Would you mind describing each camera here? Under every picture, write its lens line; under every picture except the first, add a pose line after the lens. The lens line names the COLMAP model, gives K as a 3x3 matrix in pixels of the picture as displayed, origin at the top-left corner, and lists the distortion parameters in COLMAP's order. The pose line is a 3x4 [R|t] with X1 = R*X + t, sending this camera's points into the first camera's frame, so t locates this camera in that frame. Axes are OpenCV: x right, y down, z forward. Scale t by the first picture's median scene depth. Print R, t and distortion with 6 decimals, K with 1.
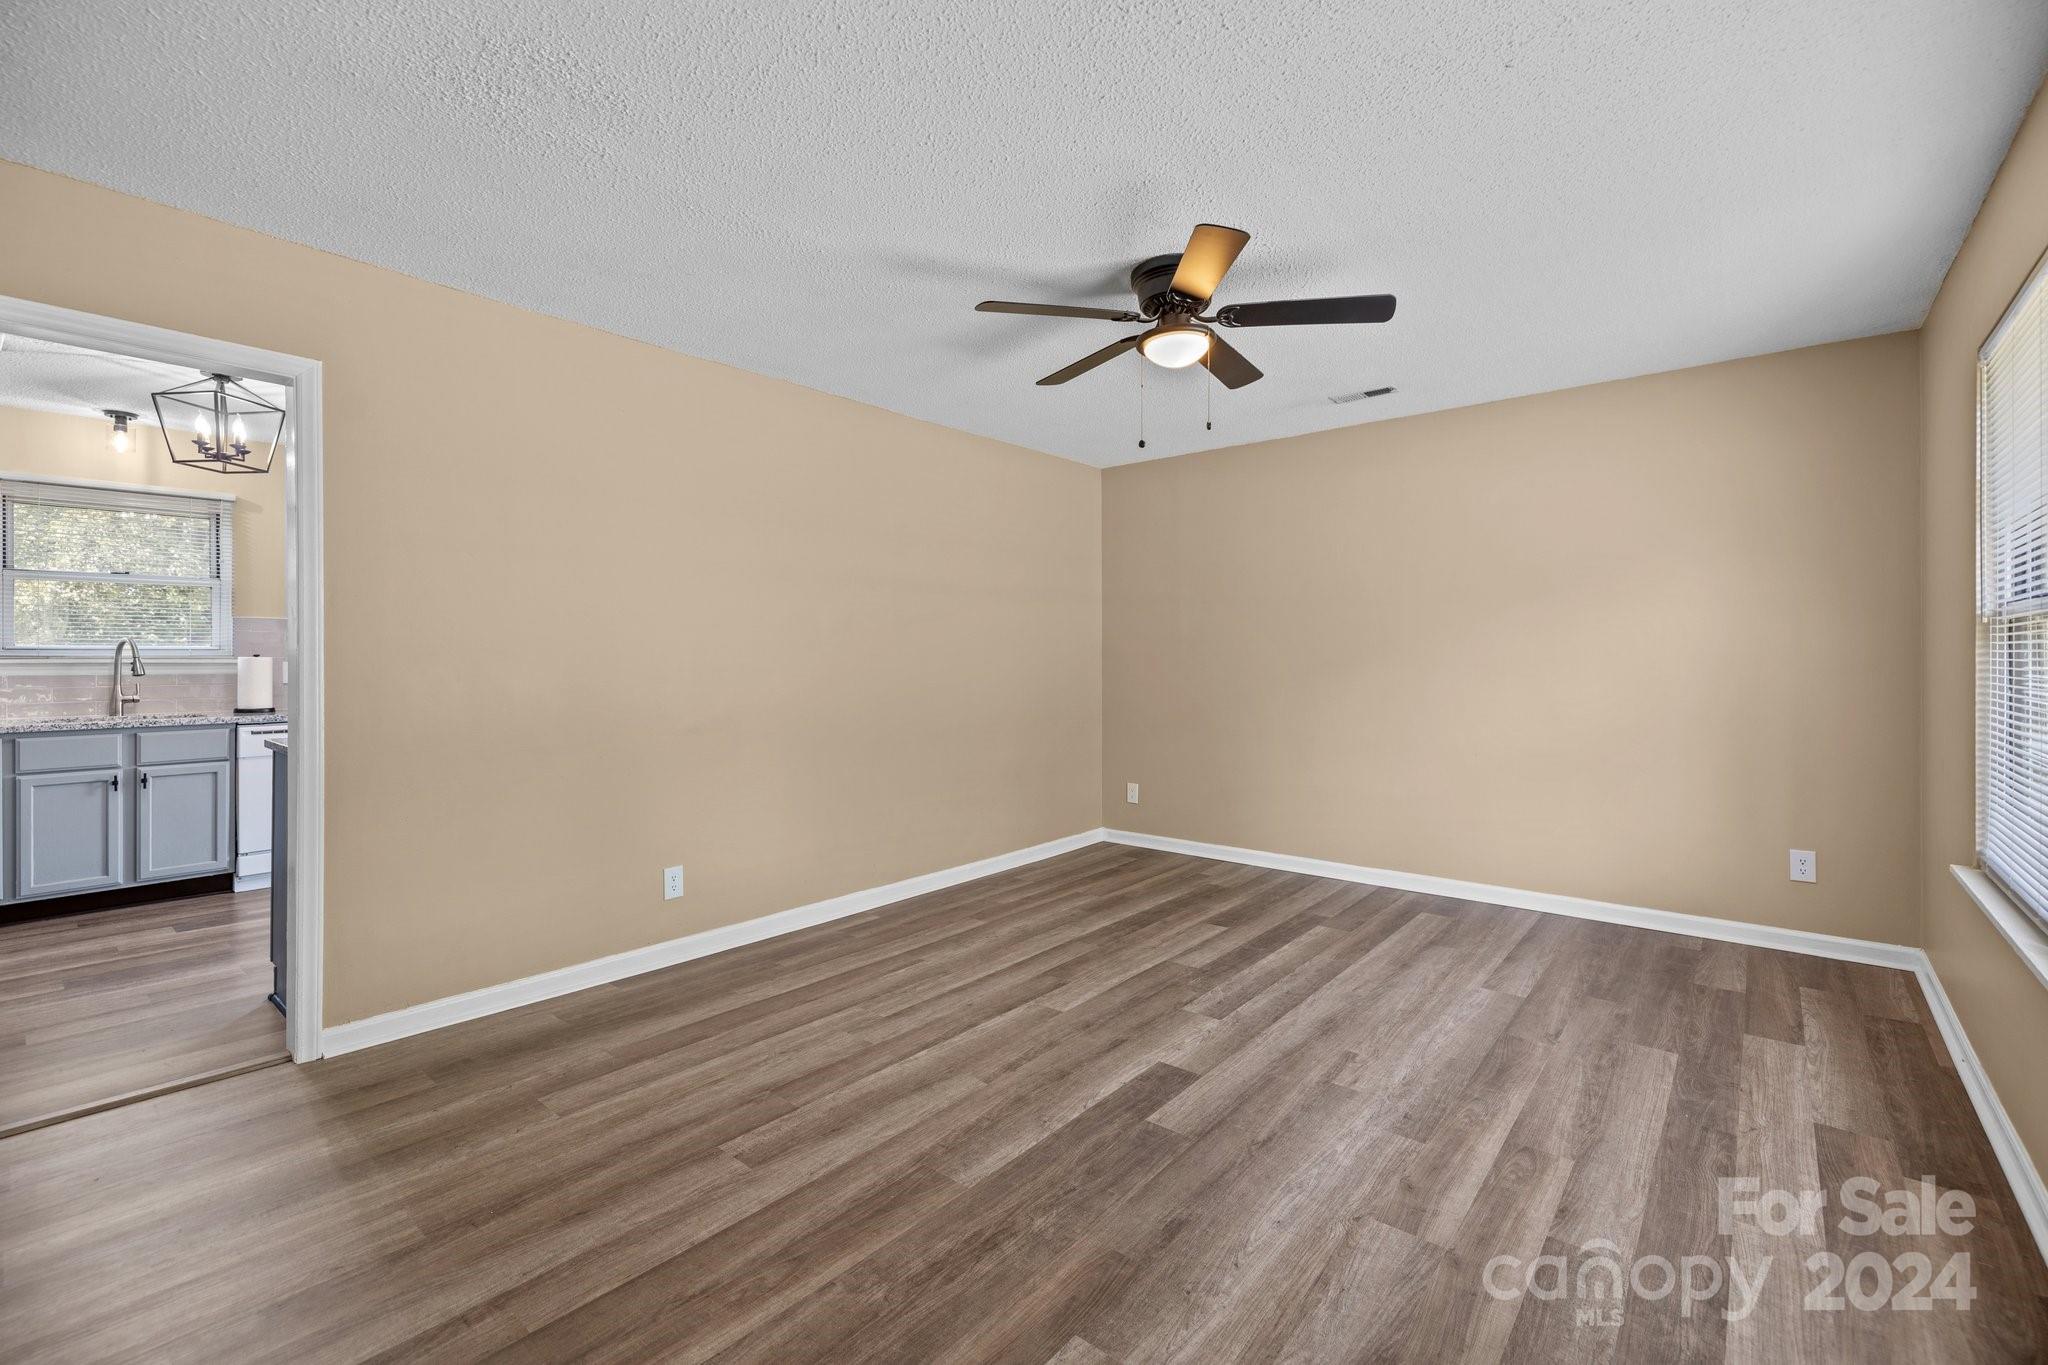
lens RADIAL K [[881.0, 0, 1028.6], [0, 881.0, 650.1], [0, 0, 1]] dist [-0.000623, 0.000102]
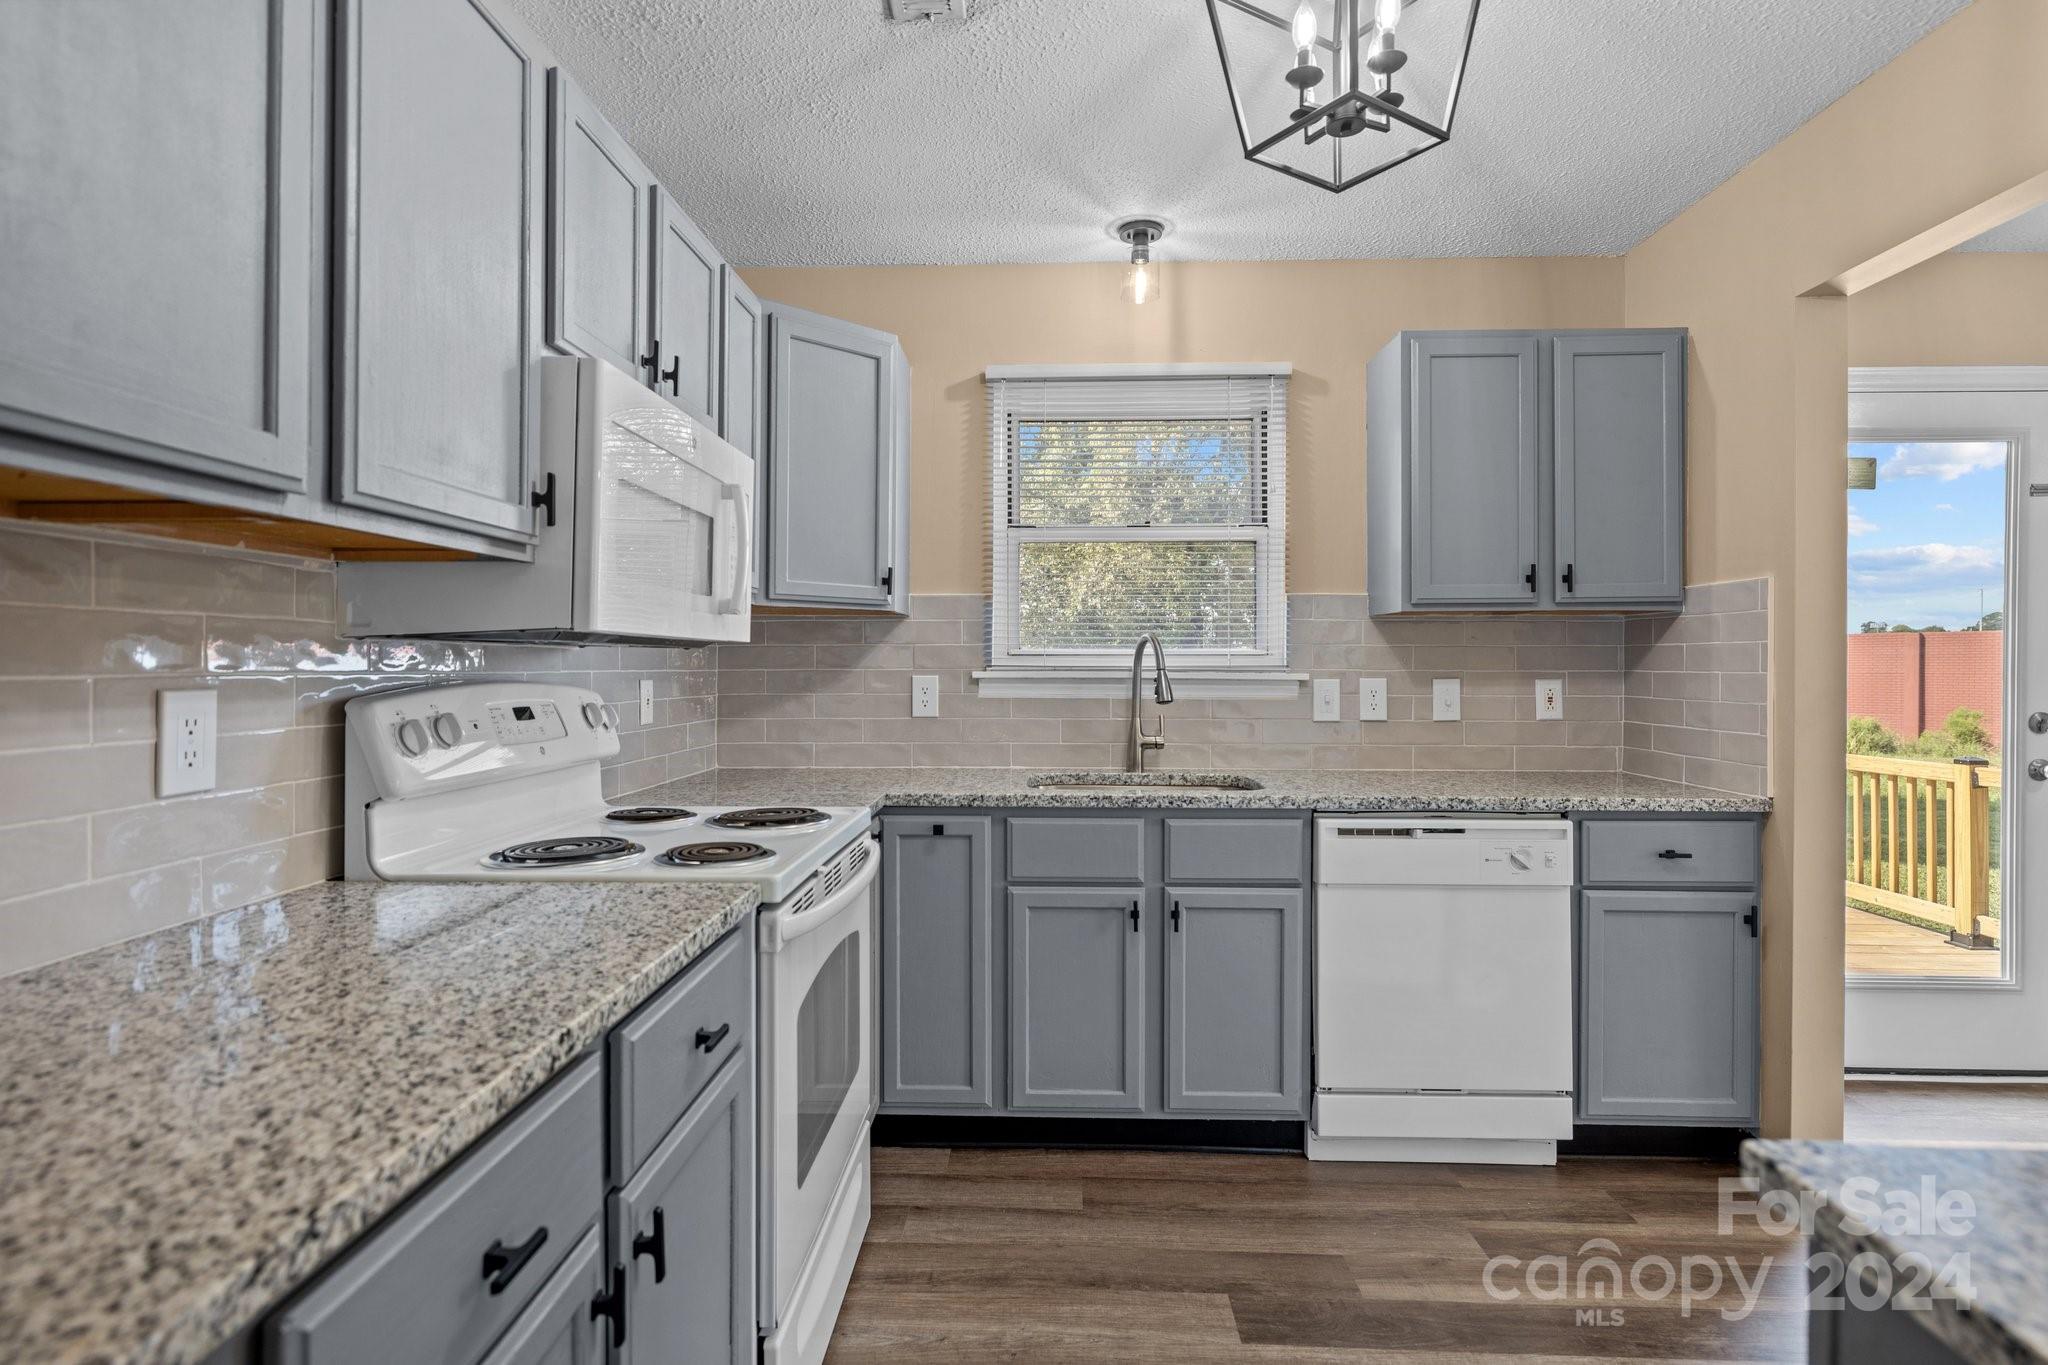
lens RADIAL K [[1026.7, 0, 1017.7], [0, 1026.7, 667.6], [0, 0, 1]] dist [-0.000207, -0.000161]
pose [[0.611662, 0.002987, -0.791113, -0.572488], [0.001209, 0.999988, 0.004710, 0.004430], [0.791118, -0.003838, 0.611651, 0.548229]]
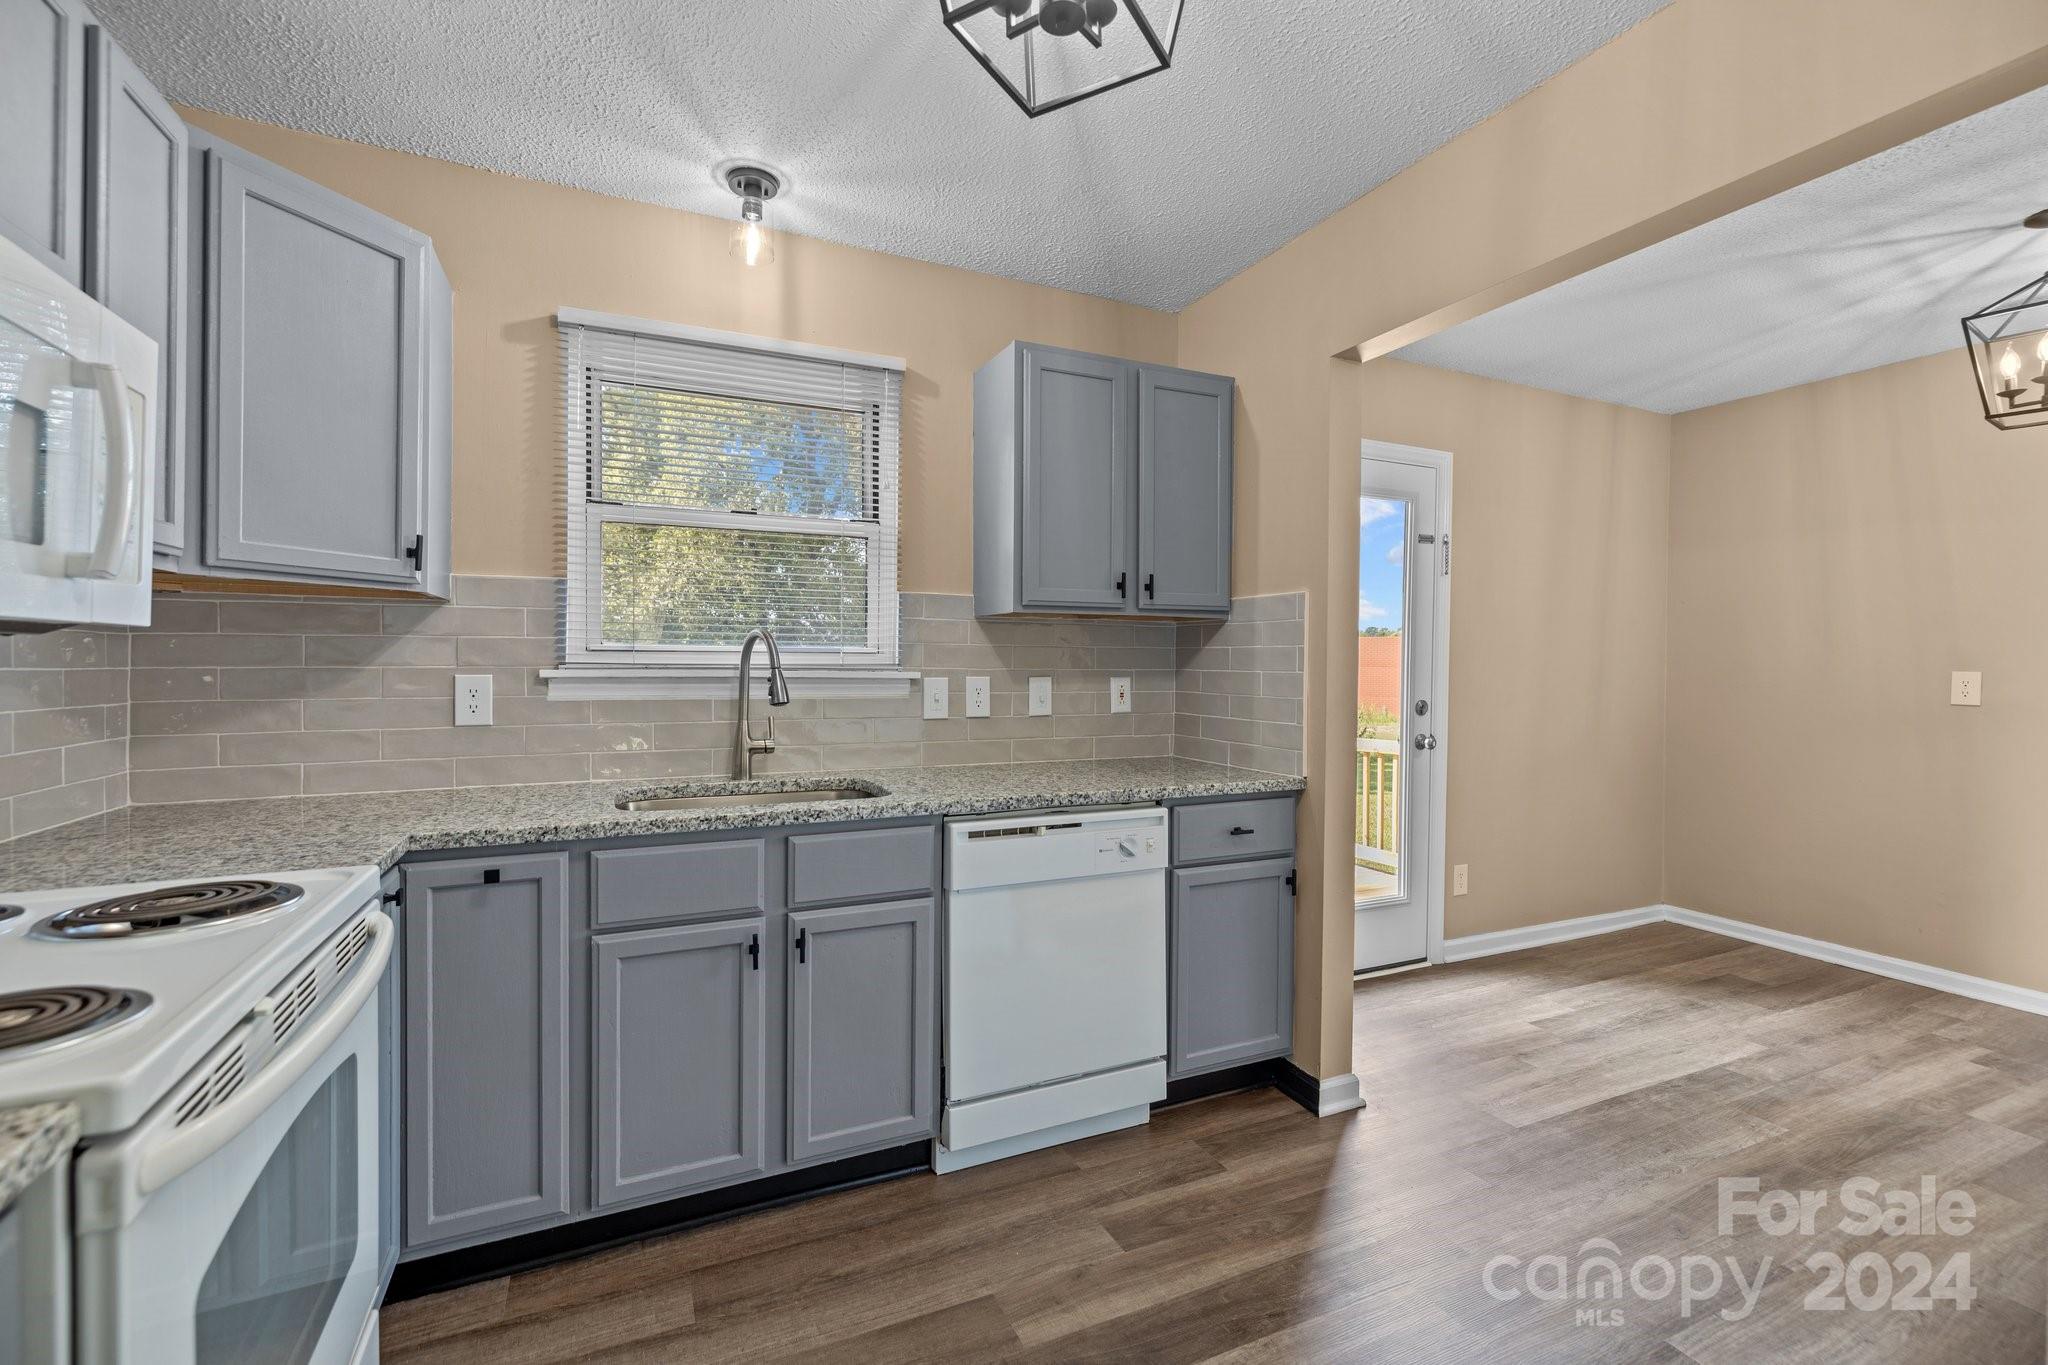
lens RADIAL K [[867.7, 0, 1012.8], [0, 867.7, 670.6], [0, 0, 1]] dist [-0.000051, -0.000194]
pose [[0.900327, 0.009892, -0.435101, -0.687375], [-0.005178, 0.999914, 0.012019, 0.003591], [0.435183, -0.008568, 0.900301, 0.624207]]
